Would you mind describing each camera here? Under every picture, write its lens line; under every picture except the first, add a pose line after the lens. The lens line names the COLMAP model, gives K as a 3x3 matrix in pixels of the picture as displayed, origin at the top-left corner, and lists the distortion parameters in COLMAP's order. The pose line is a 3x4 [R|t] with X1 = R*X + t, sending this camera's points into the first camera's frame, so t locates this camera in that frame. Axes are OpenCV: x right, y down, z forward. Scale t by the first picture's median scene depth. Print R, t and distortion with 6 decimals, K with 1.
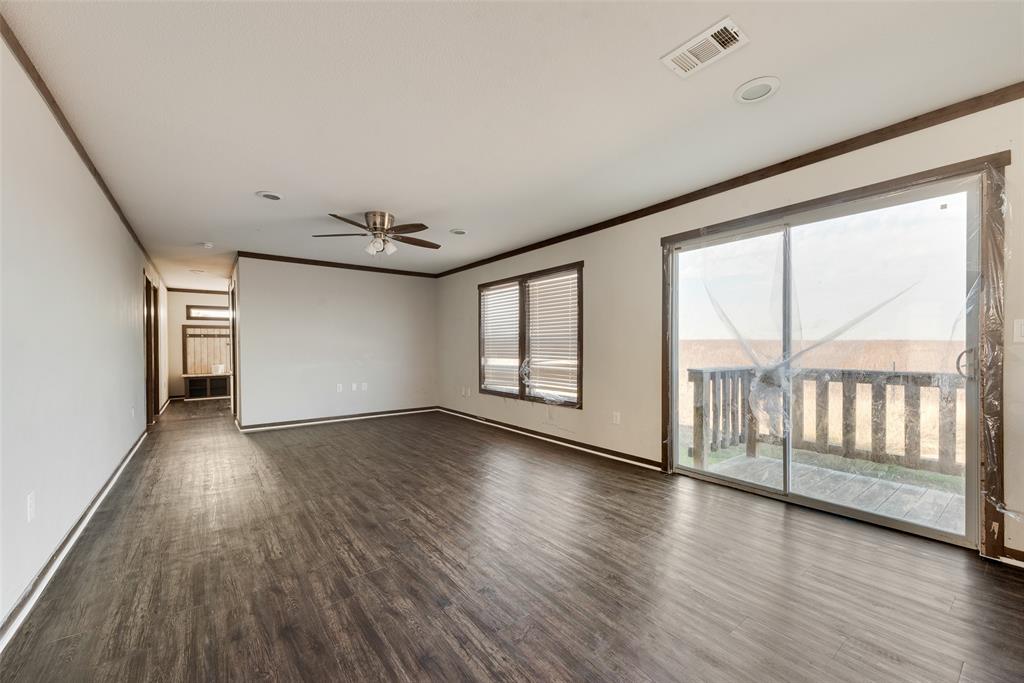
lens RADIAL K [[399.3, 0, 508.0], [0, 399.3, 346.5], [0, 0, 1]] dist [0.000940, -0.000035]
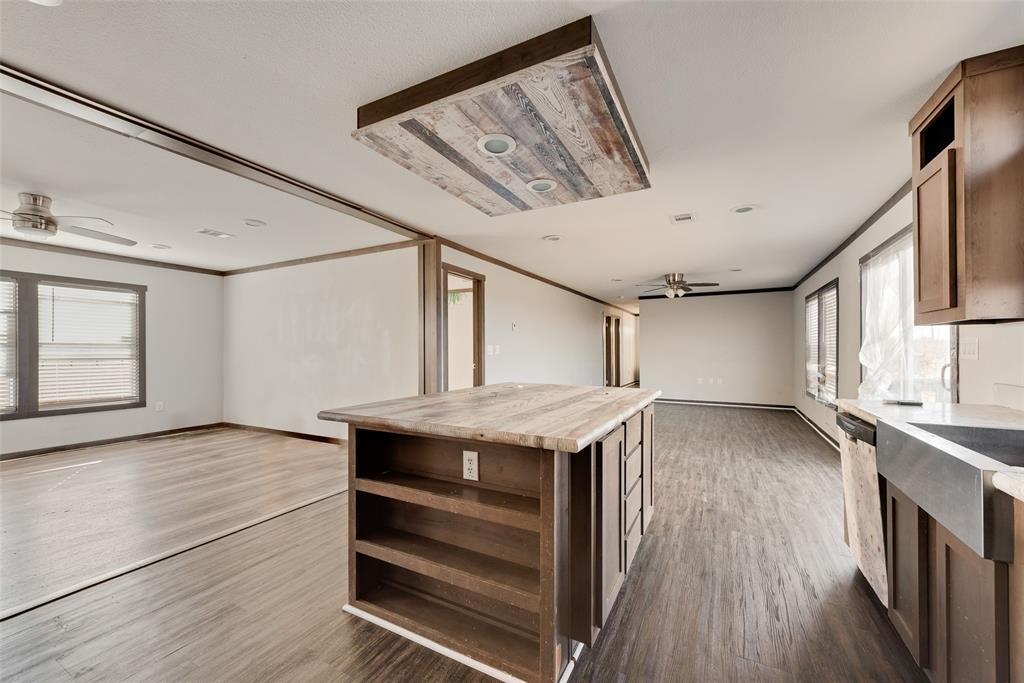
lens RADIAL K [[399.3, 0, 508.0], [0, 399.3, 346.5], [0, 0, 1]] dist [0.000940, -0.000035]
pose [[0.419419, -0.003279, -0.907787, 0.908767], [0.002229, 0.999994, -0.002582, -0.025006], [0.907790, -0.000941, 0.419424, -0.333581]]
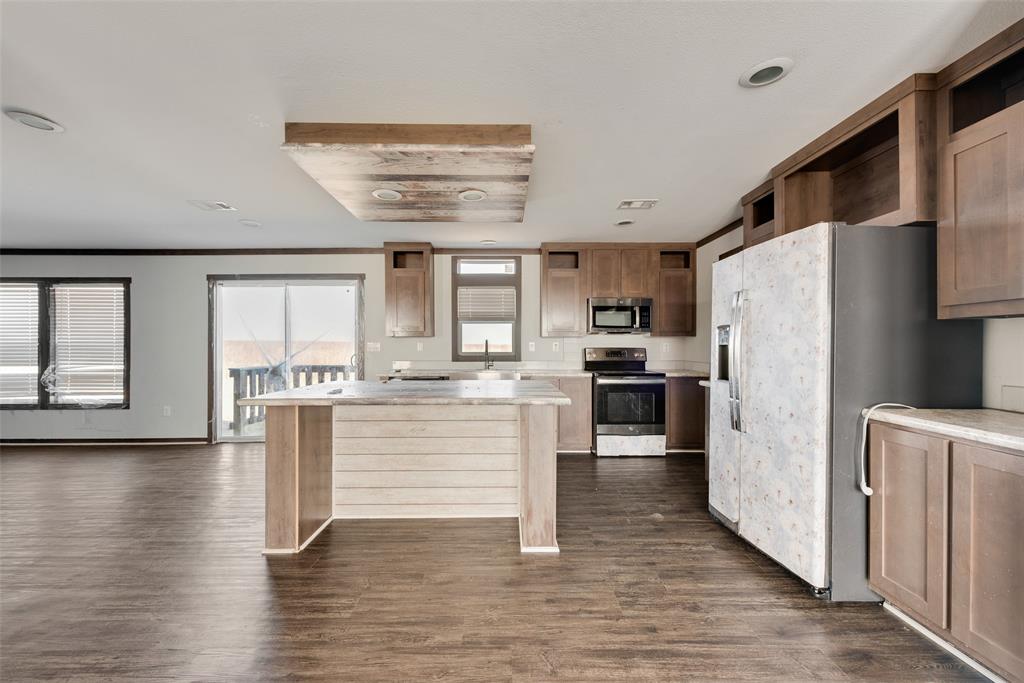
lens RADIAL K [[399.3, 0, 508.0], [0, 399.3, 346.5], [0, 0, 1]] dist [0.000940, -0.000035]
pose [[0.591515, 0.000088, 0.806294, -0.103951], [-0.001192, 0.999999, 0.000764, -0.023159], [-0.806293, -0.001413, 0.591515, -0.596896]]
